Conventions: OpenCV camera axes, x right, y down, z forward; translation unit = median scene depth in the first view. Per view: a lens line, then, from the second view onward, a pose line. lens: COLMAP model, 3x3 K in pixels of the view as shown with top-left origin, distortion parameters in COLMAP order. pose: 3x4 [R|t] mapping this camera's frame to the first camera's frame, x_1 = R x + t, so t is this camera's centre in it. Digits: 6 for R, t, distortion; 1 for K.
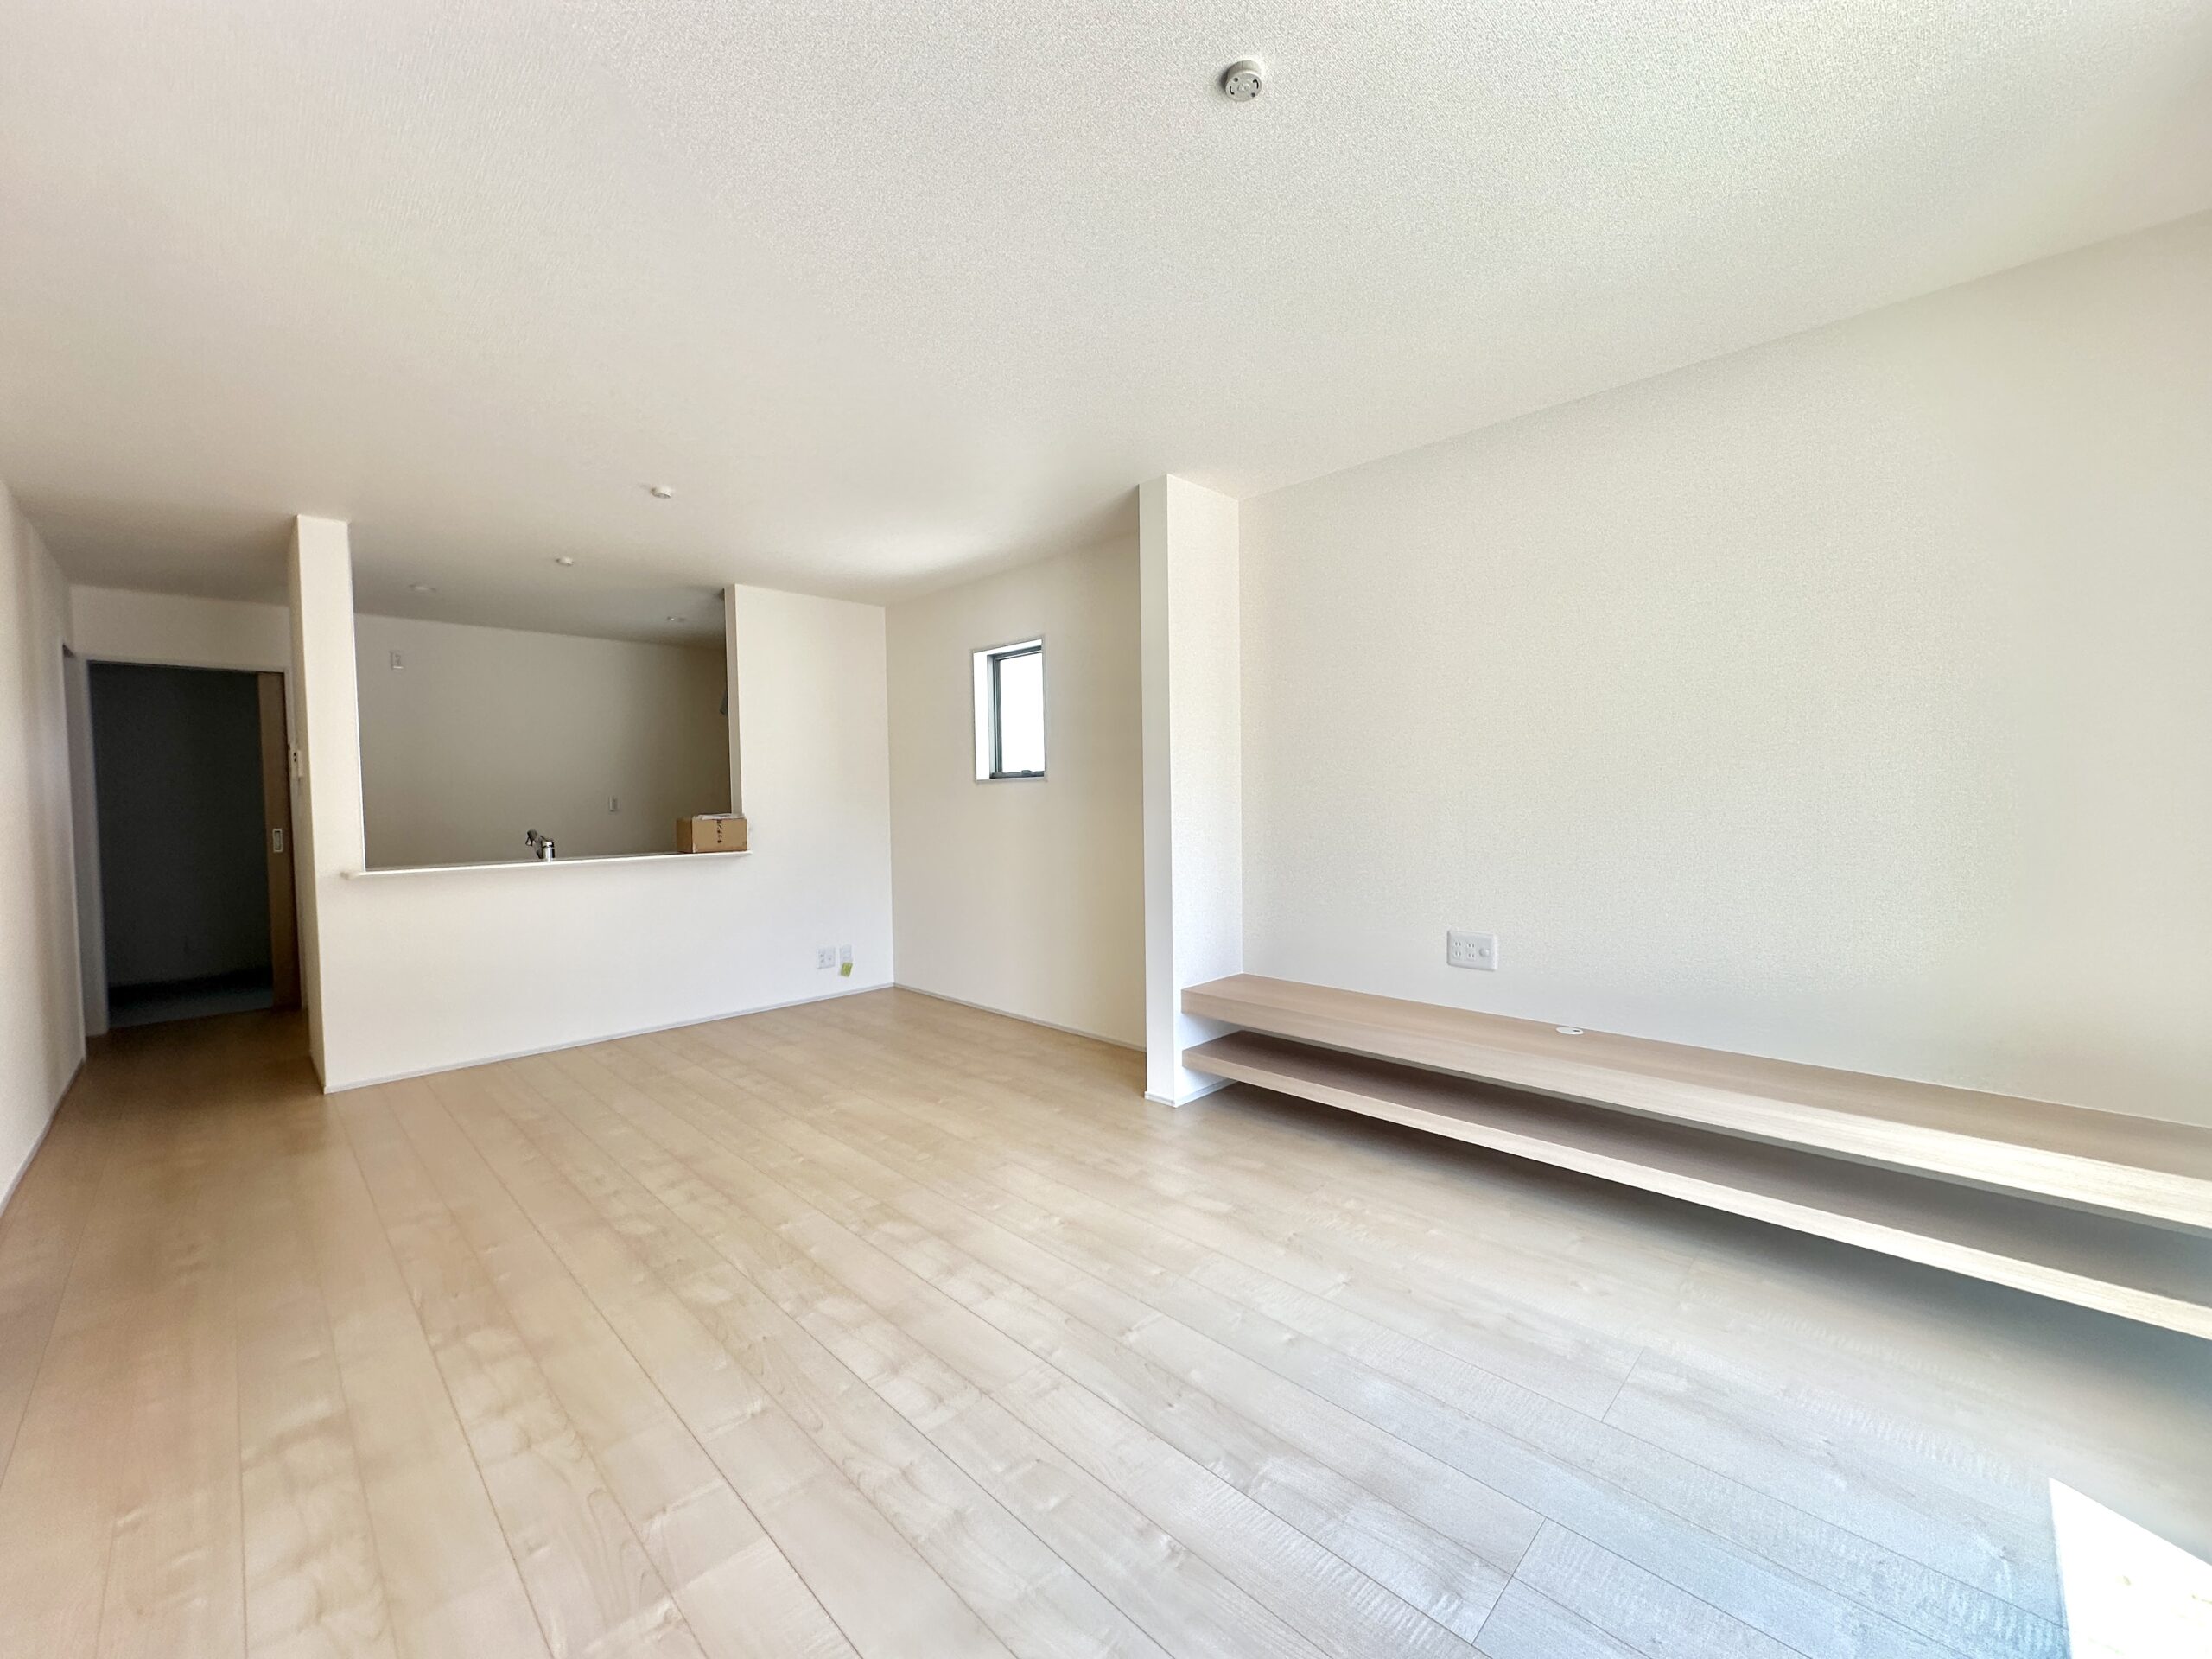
lens RADIAL K [[894.5, 0, 1106.0], [0, 894.5, 829.5], [0, 0, 1]] dist [-0.000967, -0.000001]
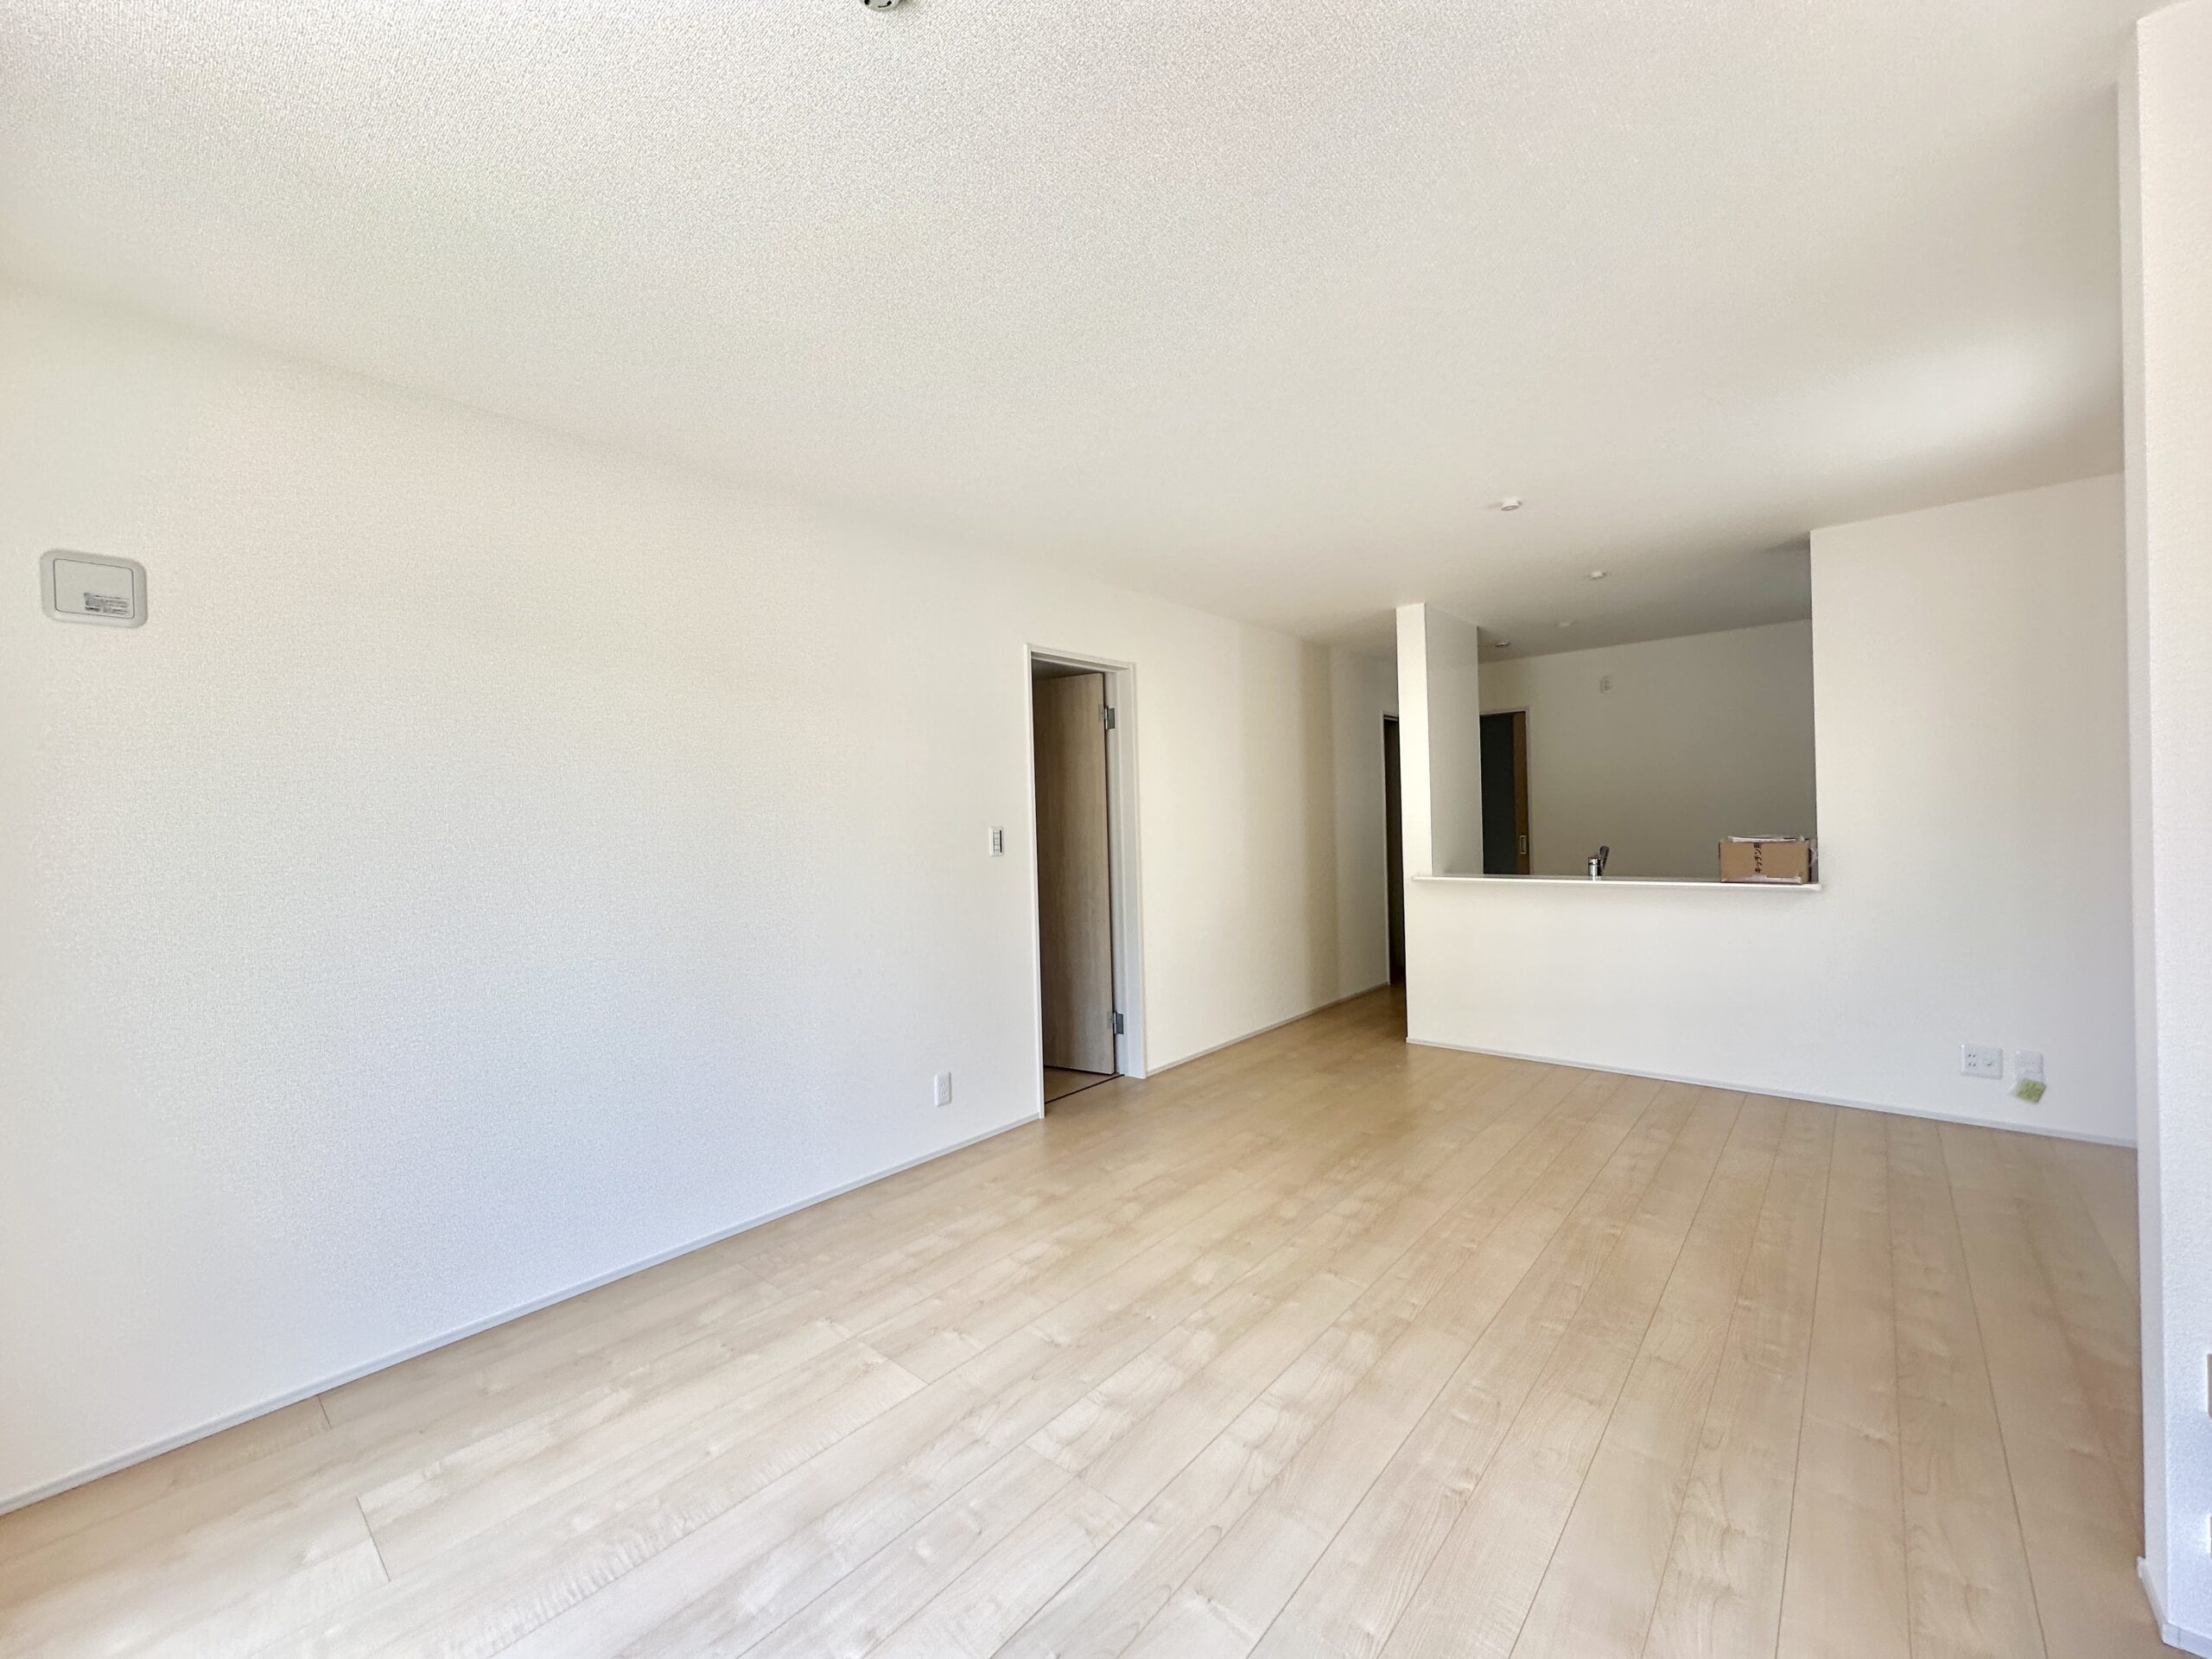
lens RADIAL K [[884.4, 0, 1106.0], [0, 884.4, 829.5], [0, 0, 1]] dist [0.000537, 0.000266]
pose [[0.052905, 0.022346, -0.998350, 0.541489], [-0.010204, 0.999710, 0.021835, -0.057465], [0.998547, 0.009032, 0.053118, 0.655934]]
